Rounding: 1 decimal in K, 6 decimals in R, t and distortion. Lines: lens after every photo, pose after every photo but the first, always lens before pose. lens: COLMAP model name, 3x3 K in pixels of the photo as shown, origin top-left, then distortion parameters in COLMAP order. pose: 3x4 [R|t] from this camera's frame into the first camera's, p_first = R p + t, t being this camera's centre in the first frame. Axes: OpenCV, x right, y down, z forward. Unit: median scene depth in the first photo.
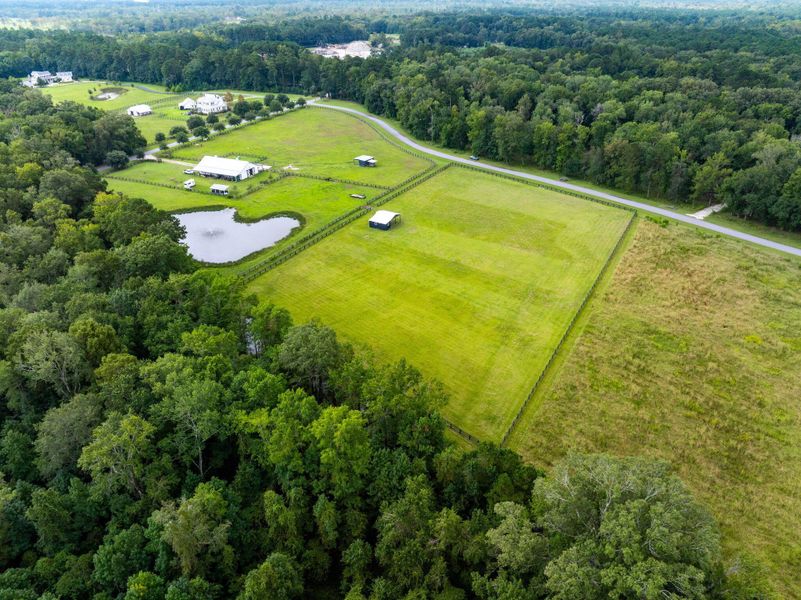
lens RADIAL K [[564.8, 0, 402.7], [0, 564.8, 300.6], [0, 0, 1]] dist [-0.050109, 0.019082]
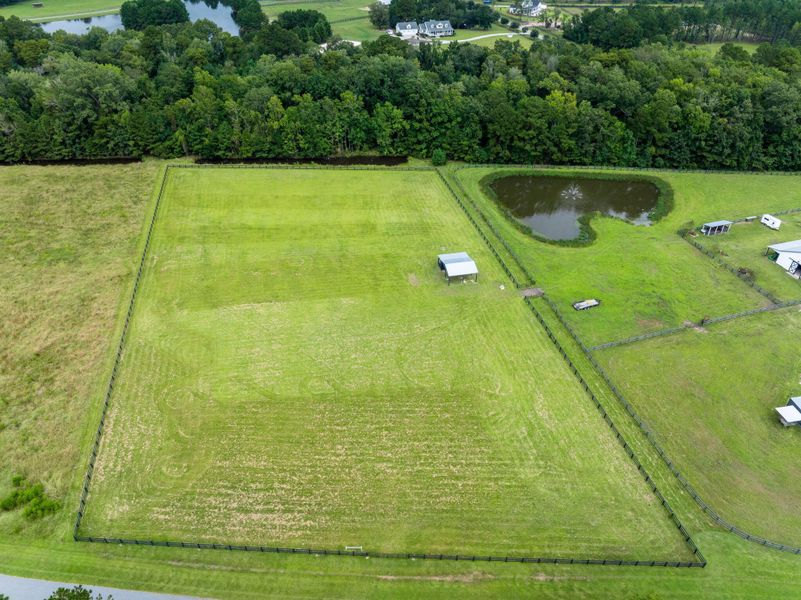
lens RADIAL K [[564.8, 0, 402.7], [0, 564.8, 300.6], [0, 0, 1]] dist [-0.050109, 0.019082]
pose [[-0.729966, 0.409535, -0.547203, 0.364466], [-0.337494, 0.480222, 0.809620, -0.584650], [0.594347, 0.775673, -0.212330, 1.009856]]
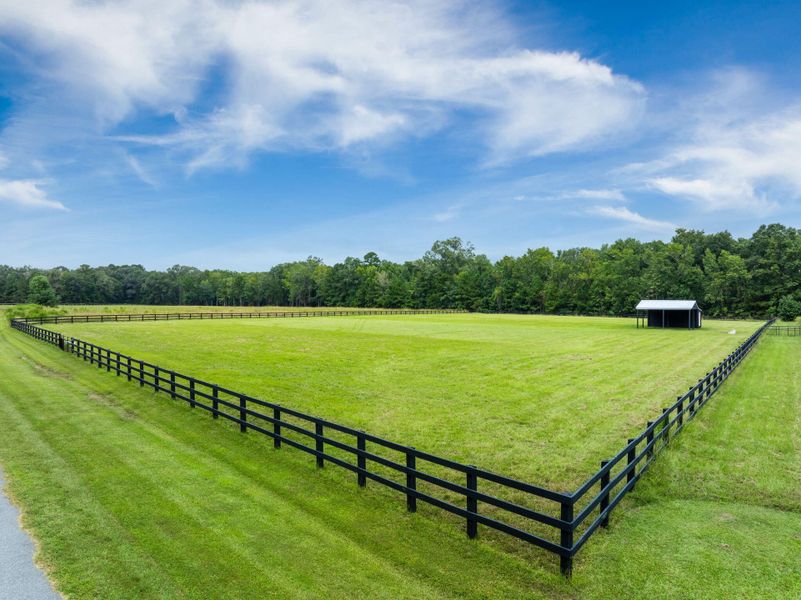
lens RADIAL K [[564.8, 0, 402.7], [0, 564.8, 300.6], [0, 0, 1]] dist [-0.050109, 0.019082]
pose [[-0.996312, 0.008143, 0.085422, 0.111261], [0.049348, 0.868773, 0.492745, -0.320070], [-0.070200, 0.495143, -0.865971, 1.204174]]
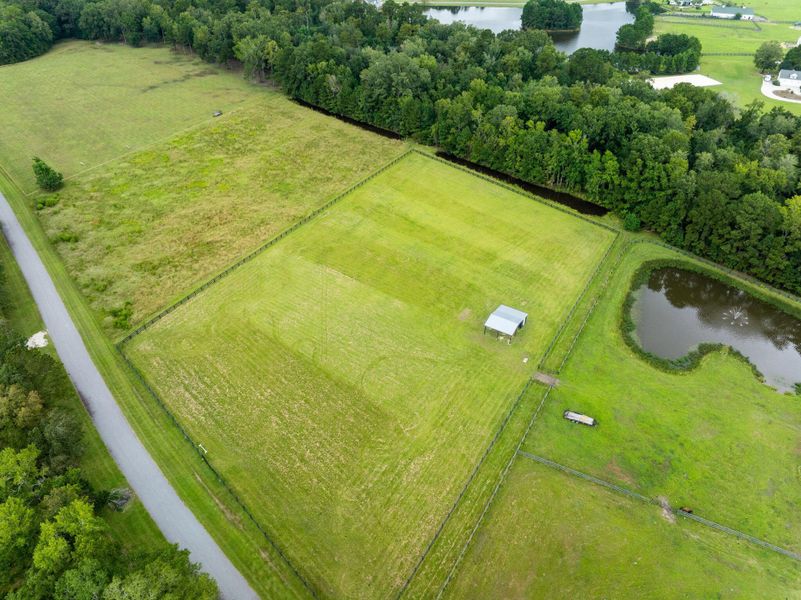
lens RADIAL K [[564.8, 0, 402.7], [0, 564.8, 300.6], [0, 0, 1]] dist [-0.050109, 0.019082]
pose [[-0.999753, -0.008577, 0.020525, 0.072411], [0.015576, 0.388823, 0.921181, -0.706503], [-0.015881, 0.921272, -0.388594, 1.106242]]
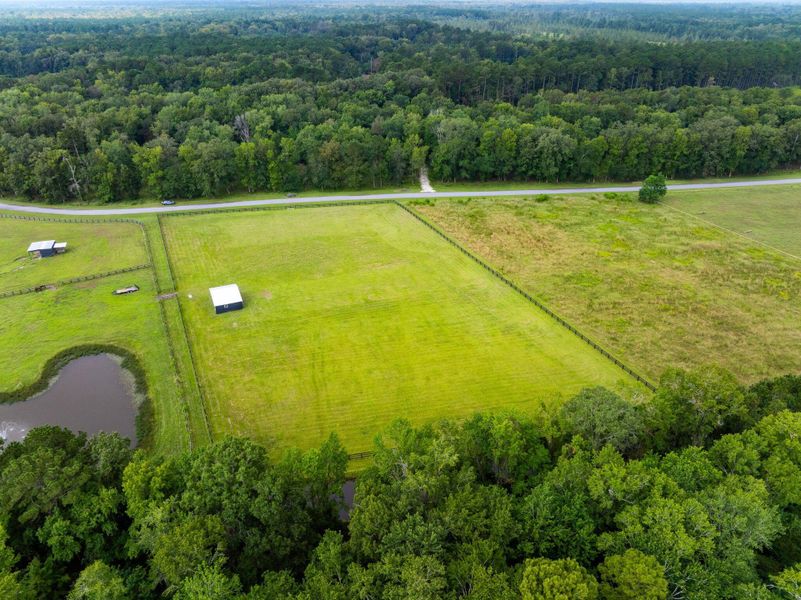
lens RADIAL K [[564.8, 0, 402.7], [0, 564.8, 300.6], [0, 0, 1]] dist [-0.050109, 0.019082]
pose [[0.564543, -0.392971, 0.725855, -0.401921], [0.402017, 0.898946, 0.174006, -0.156860], [-0.720884, 0.193572, 0.665475, 0.281505]]
